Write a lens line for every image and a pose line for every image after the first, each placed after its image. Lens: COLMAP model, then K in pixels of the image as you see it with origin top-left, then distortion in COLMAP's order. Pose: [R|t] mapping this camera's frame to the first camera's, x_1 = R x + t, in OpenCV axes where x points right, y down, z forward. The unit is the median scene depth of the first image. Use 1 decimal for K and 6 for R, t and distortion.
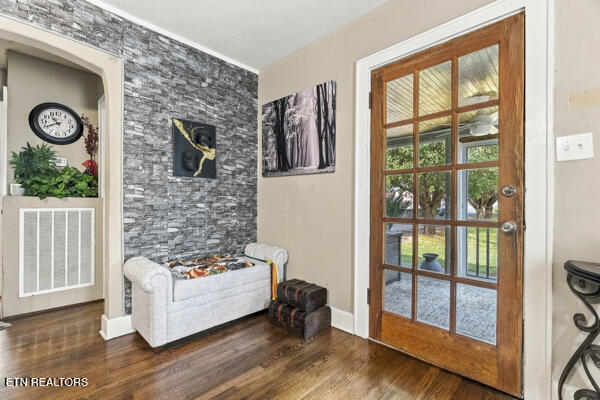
lens RADIAL K [[257.9, 0, 300.0], [0, 257.9, 200.0], [0, 0, 1]] dist [0.001501, 0.000337]
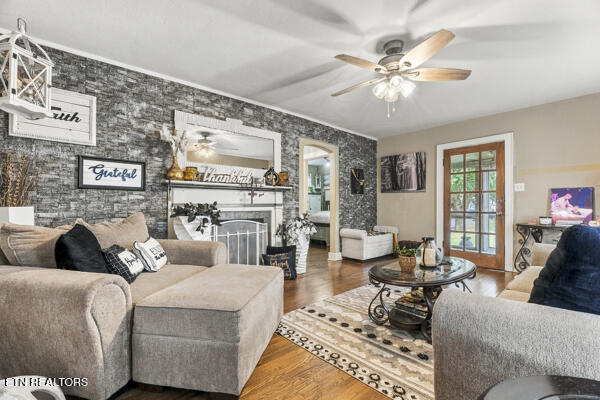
lens RADIAL K [[266.5, 0, 300.0], [0, 266.5, 200.0], [0, 0, 1]] dist [-0.002703, -0.000480]
pose [[0.998310, -0.005246, -0.057882, -0.802776], [0.004701, 0.999943, -0.009542, -0.018453], [0.057929, 0.009254, 0.998278, -1.349918]]
